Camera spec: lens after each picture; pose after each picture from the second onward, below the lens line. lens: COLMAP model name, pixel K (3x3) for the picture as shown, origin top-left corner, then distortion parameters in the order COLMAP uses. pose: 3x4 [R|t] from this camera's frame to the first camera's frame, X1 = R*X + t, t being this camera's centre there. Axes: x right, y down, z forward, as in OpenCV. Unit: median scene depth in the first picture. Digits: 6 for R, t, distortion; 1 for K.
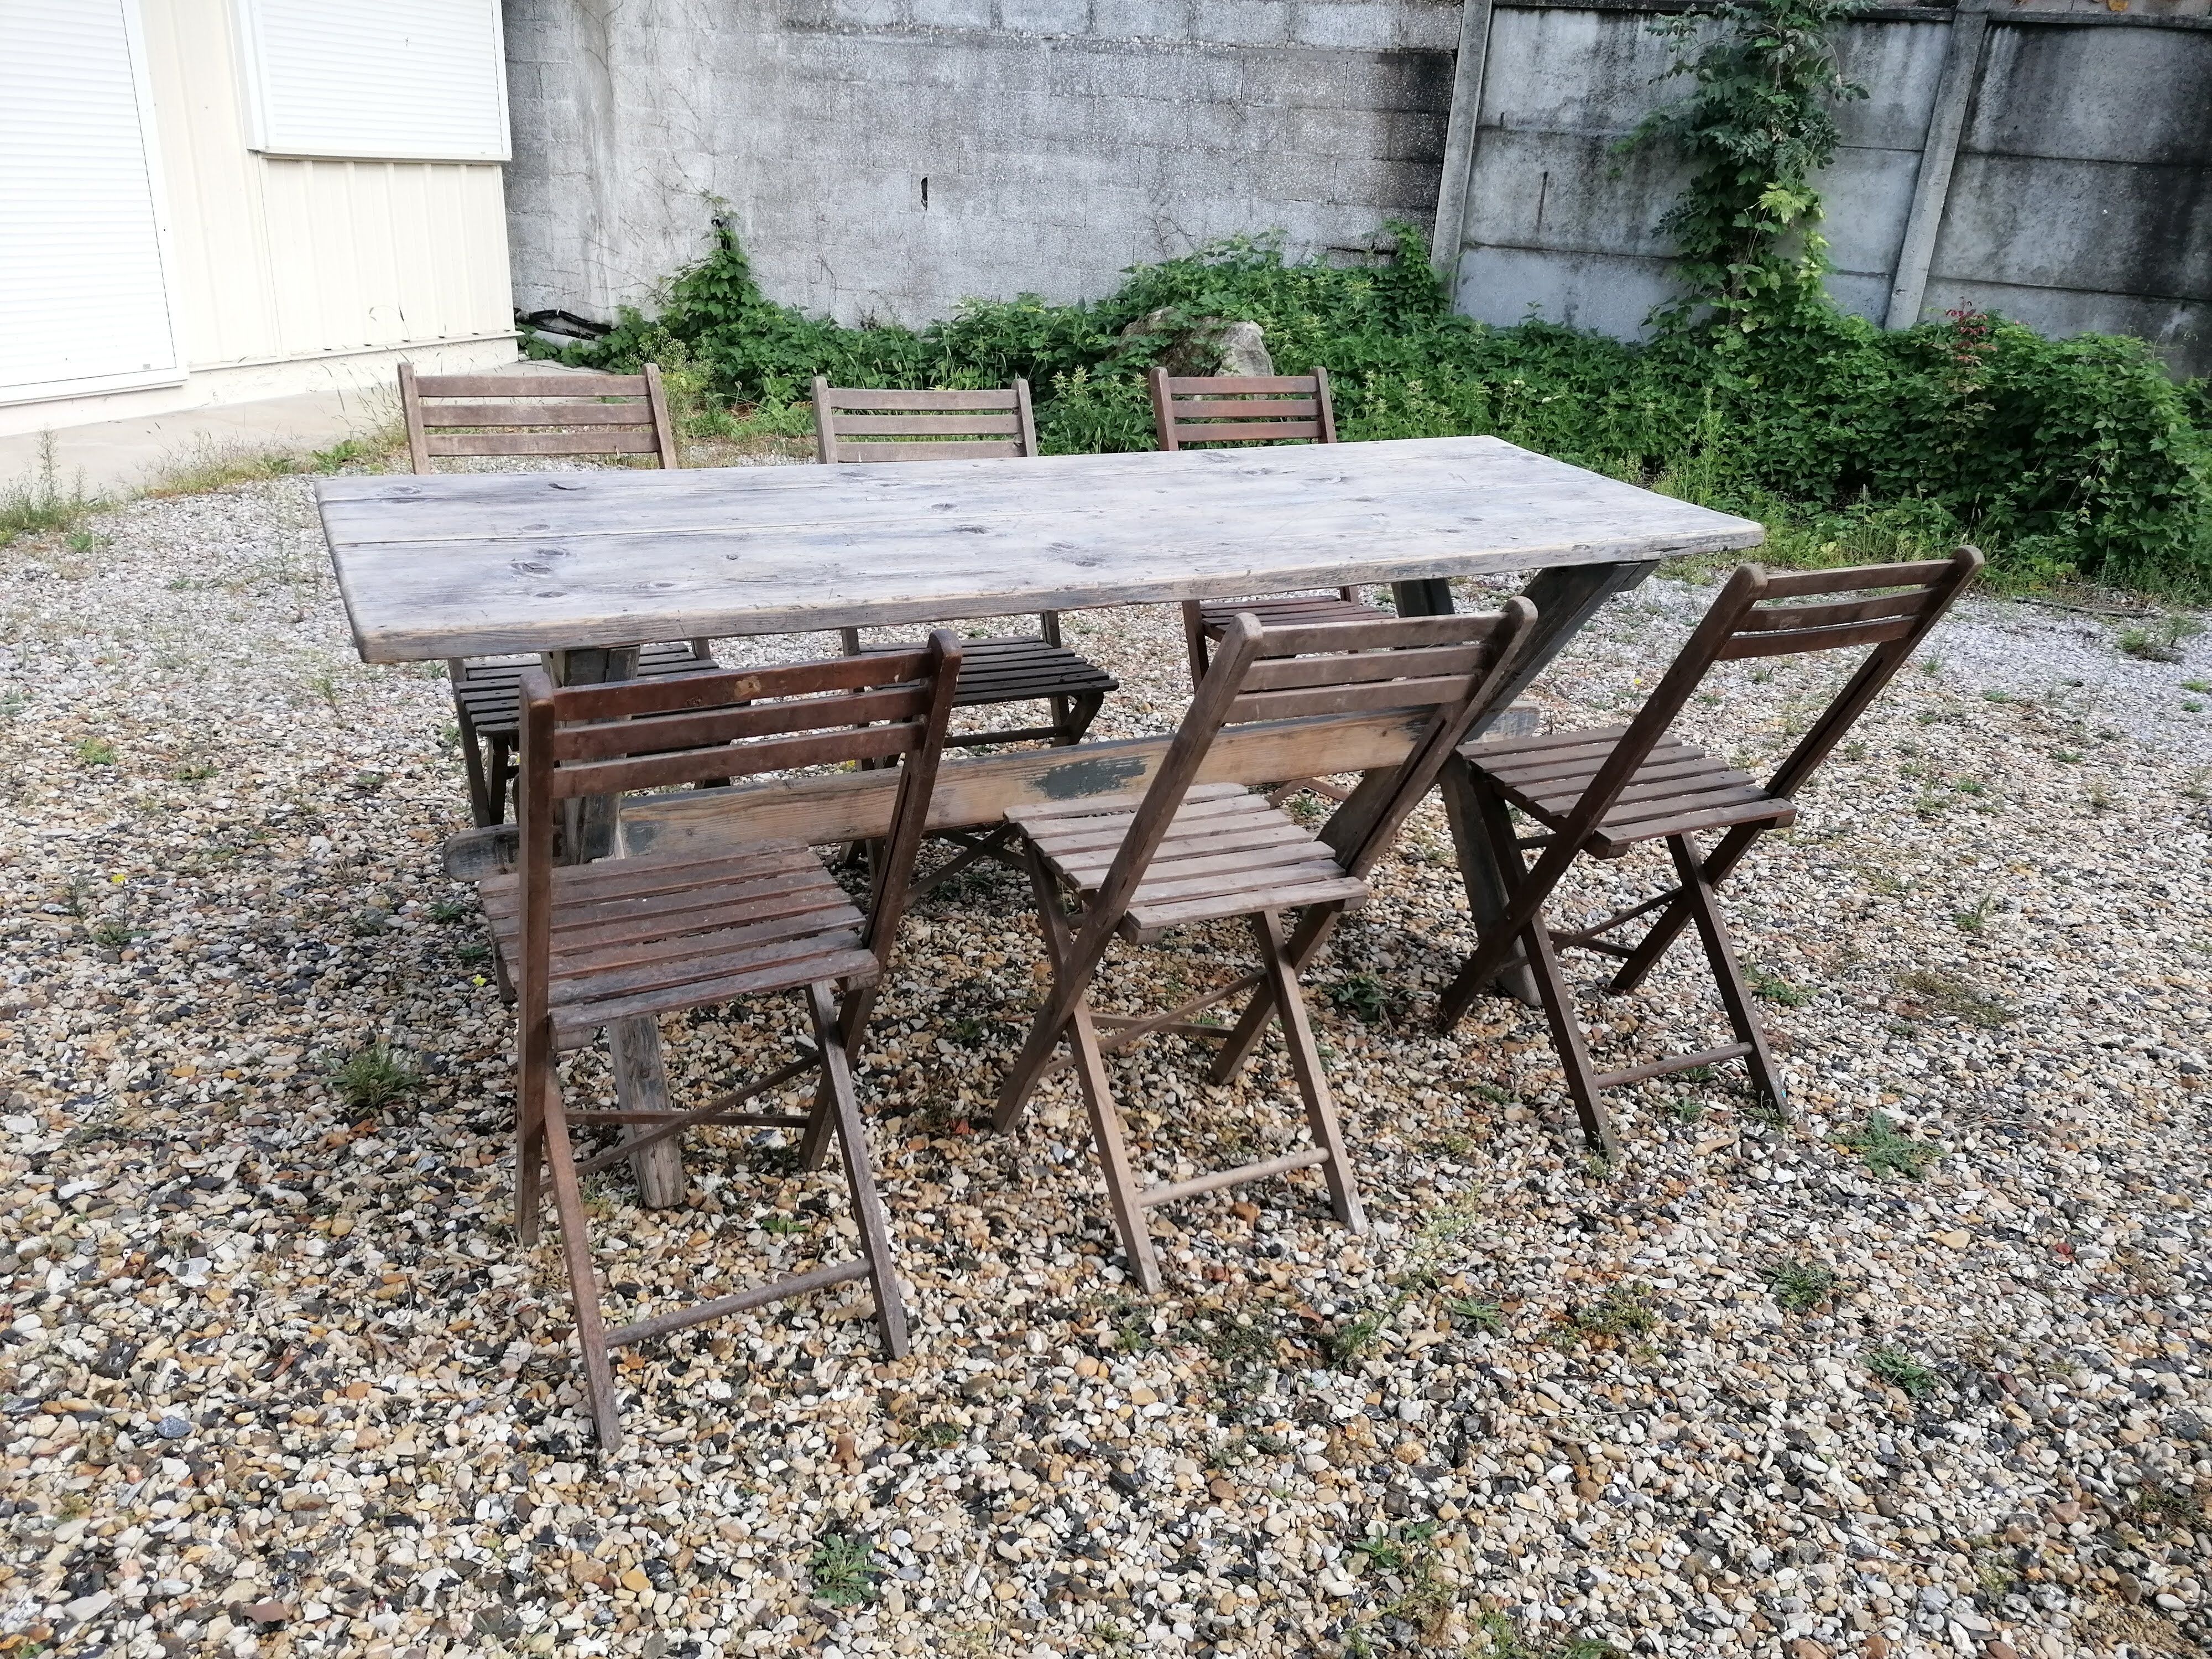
lens RADIAL K [[1644.7, 0, 1108.2], [0, 1644.7, 827.4], [0, 0, 1]] dist [0.115289, -0.145855]
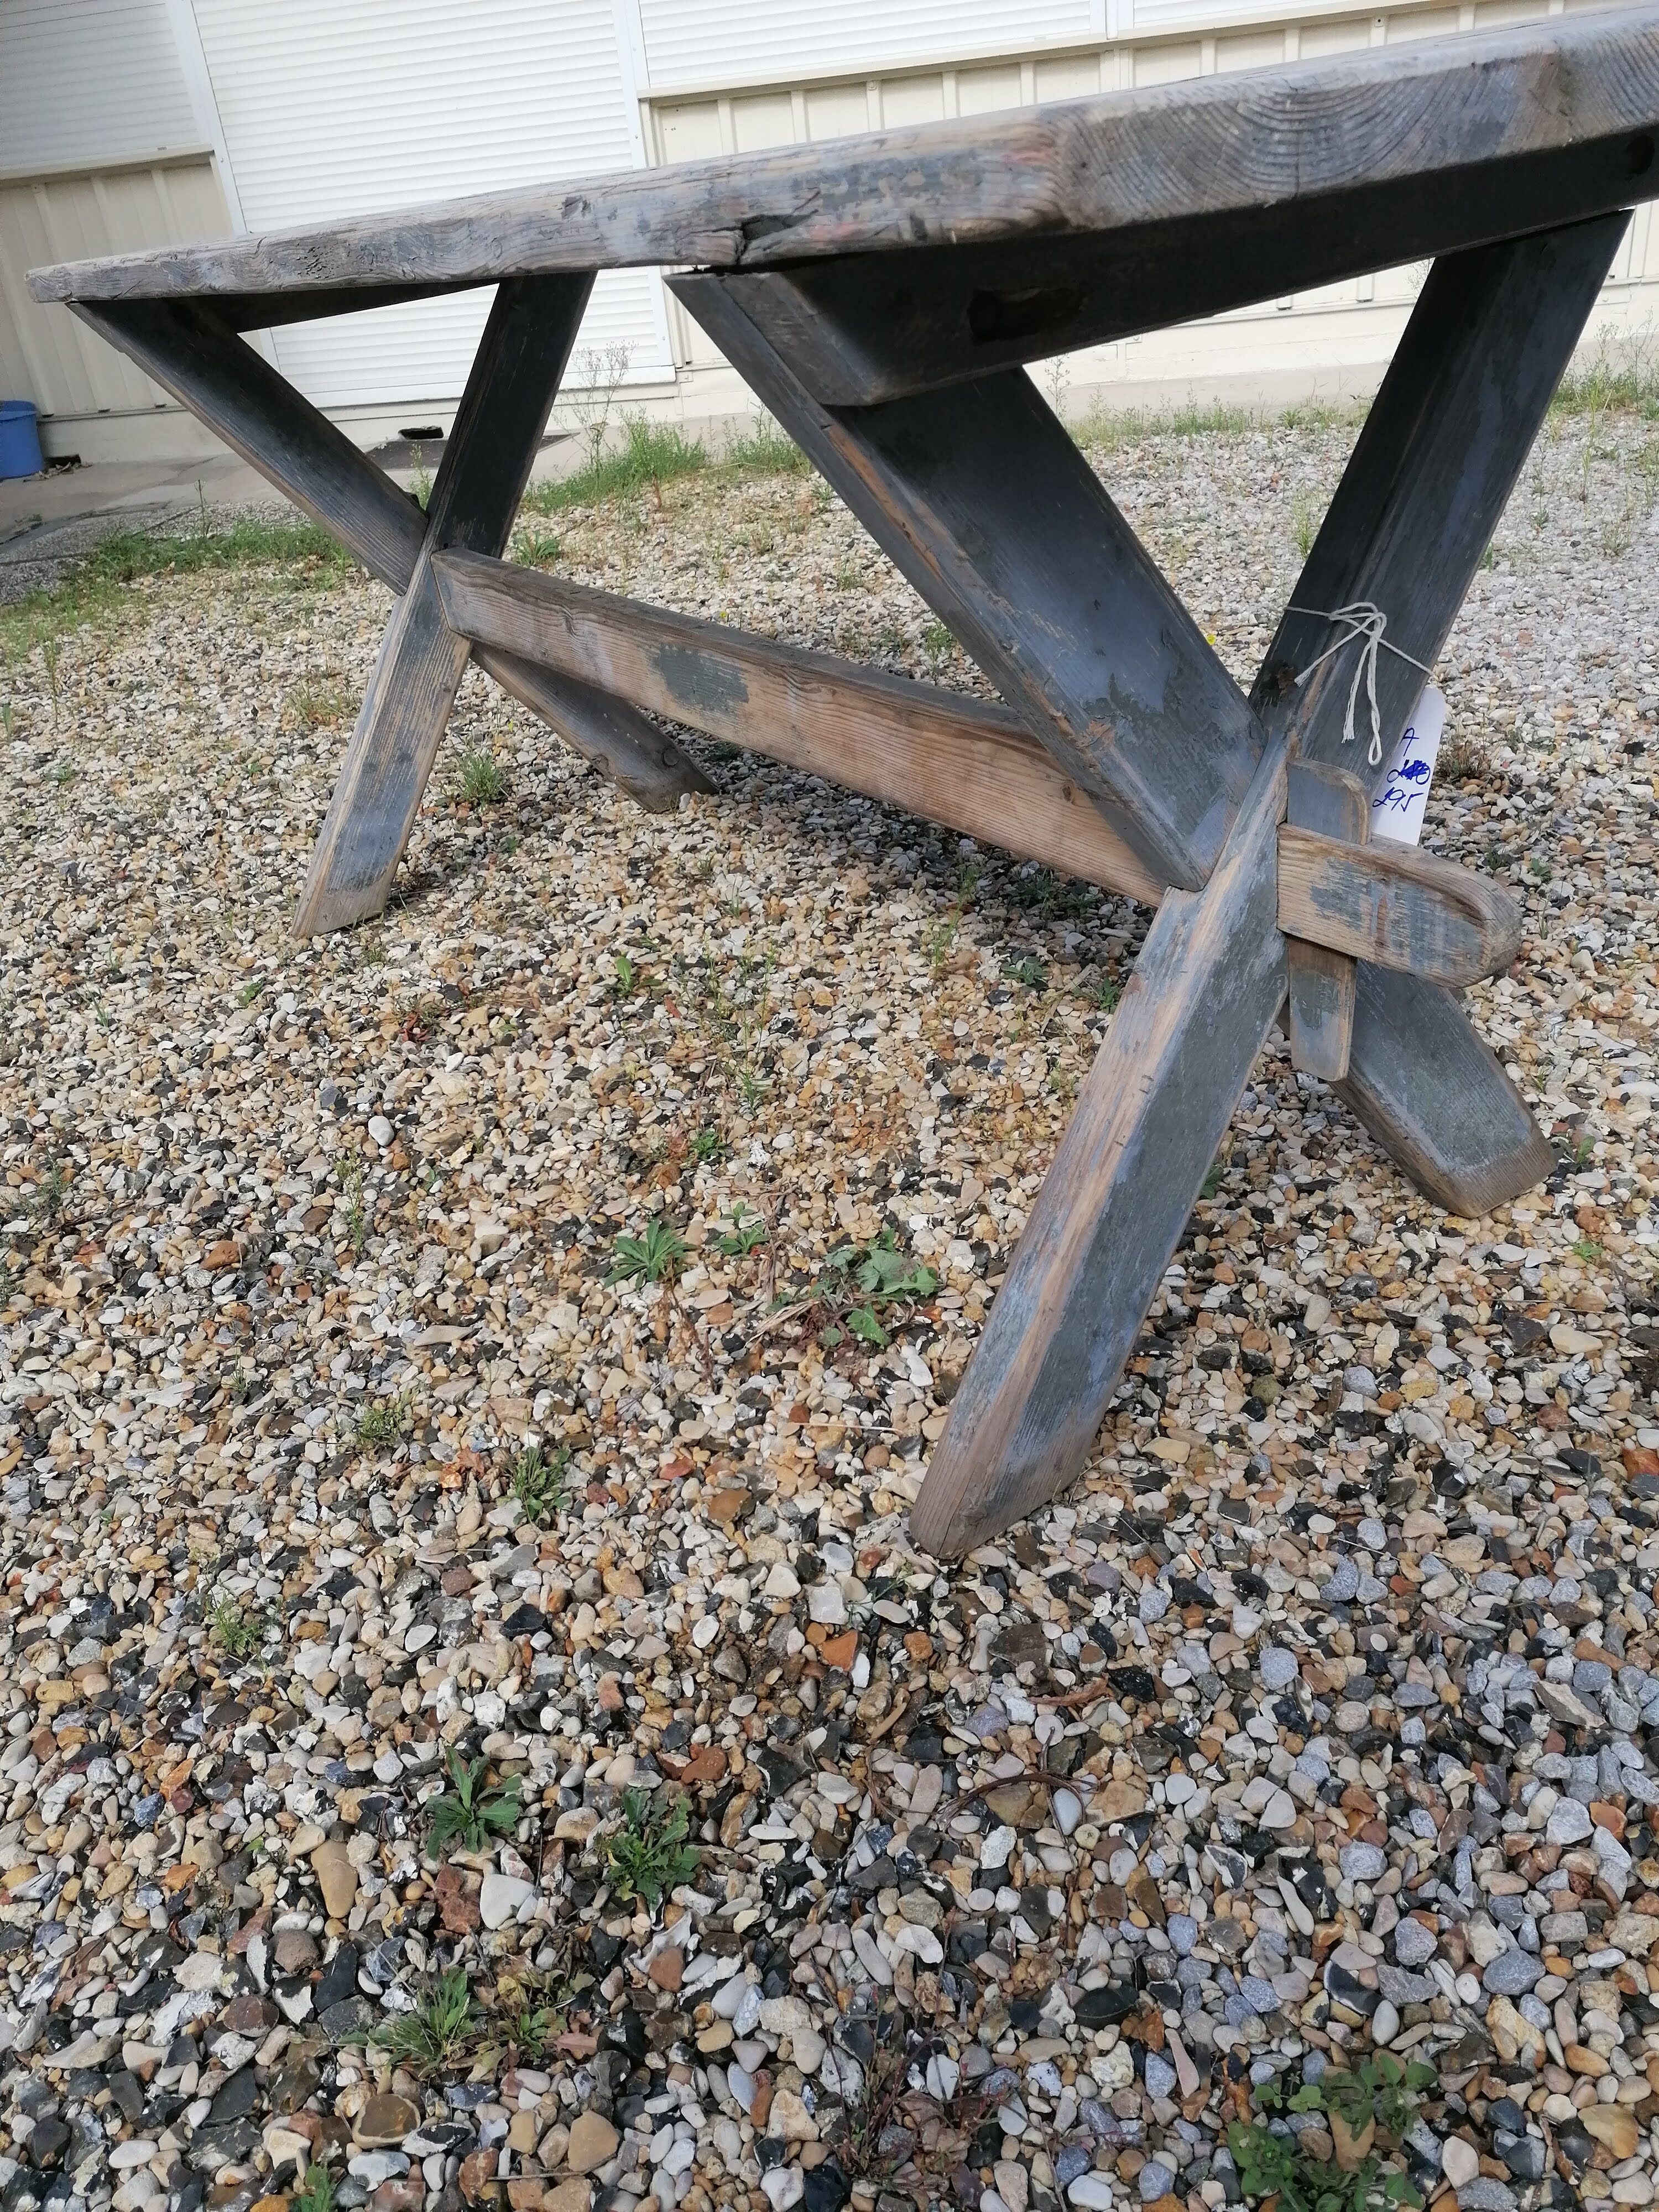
lens RADIAL K [[1652.7, 0, 830.9], [0, 1652.7, 1110.7], [0, 0, 1]] dist [0.113259, -0.151078]
pose [[0.089805, 0.430137, -0.898286, 0.243729], [-0.273555, 0.877895, 0.393025, -0.057625], [0.957655, 0.210435, 0.196505, 0.373900]]
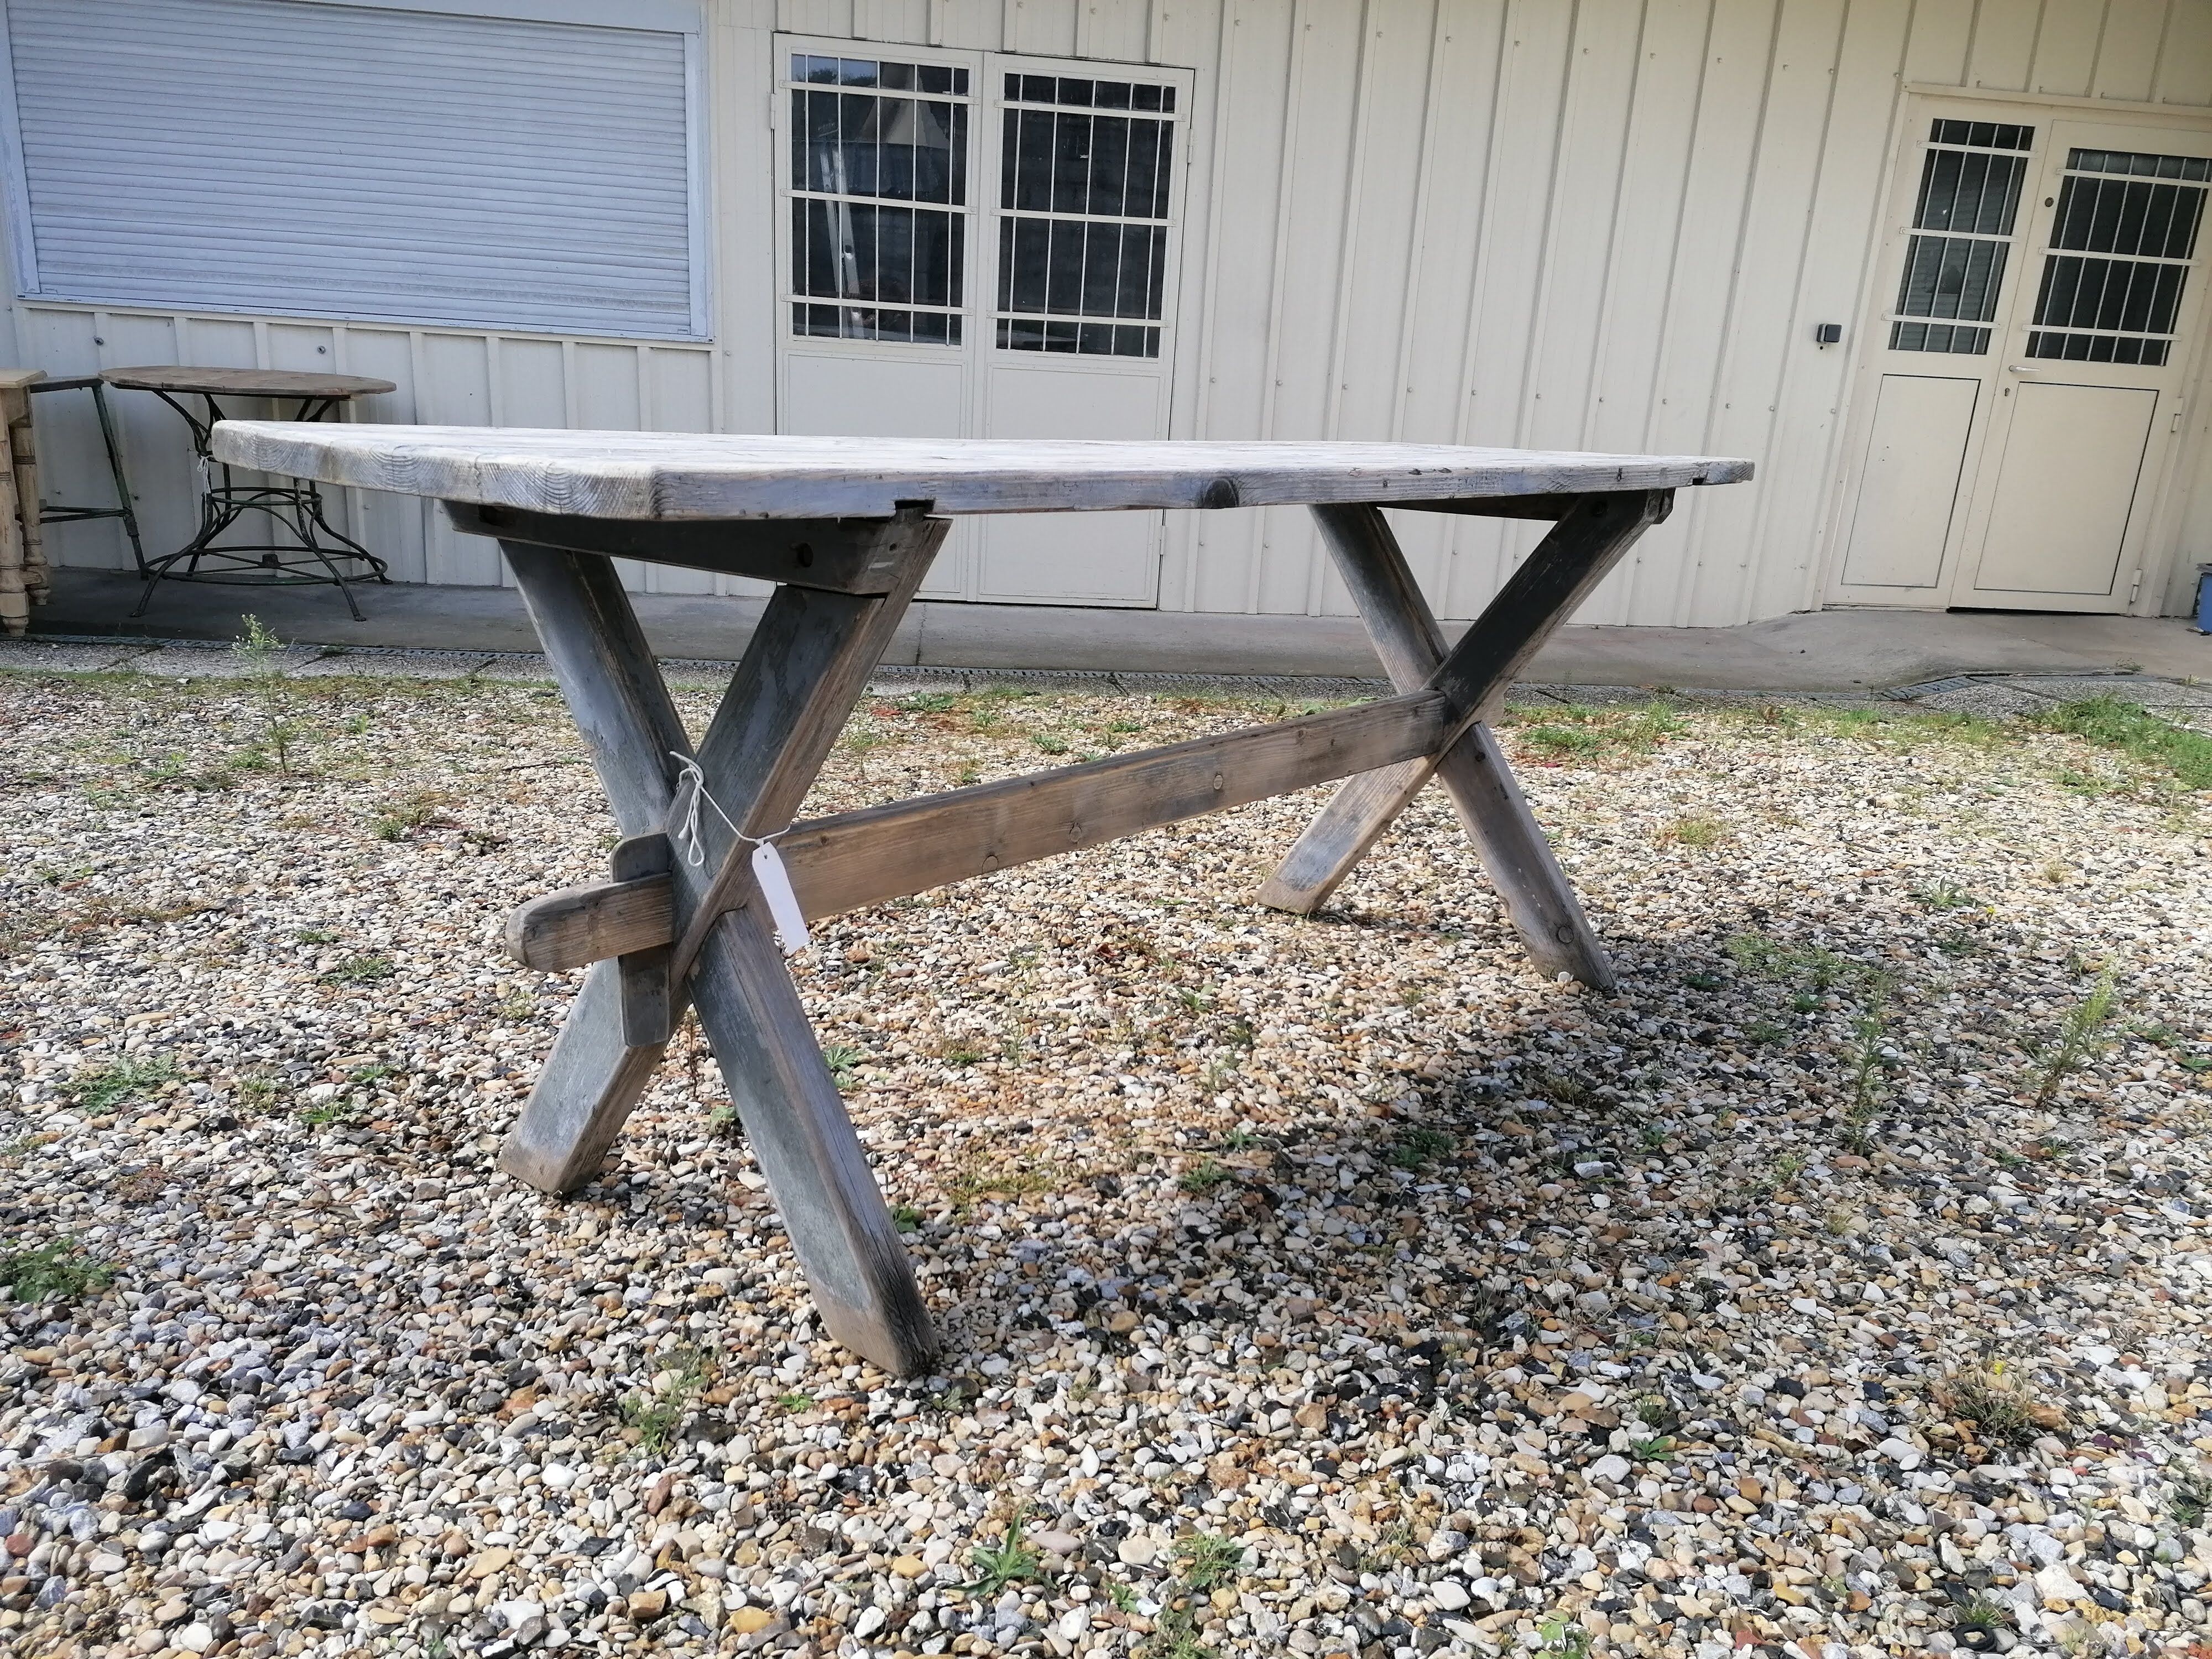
lens RADIAL K [[1639.0, 0, 1106.0], [0, 1639.0, 829.5], [0, 0, 1]] dist [0.114343, -0.134666]
pose [[-0.917036, -0.001131, -0.398802, 0.132166], [-0.251669, 0.777372, 0.576502, -0.190635], [0.309366, 0.629040, -0.713163, 0.627002]]
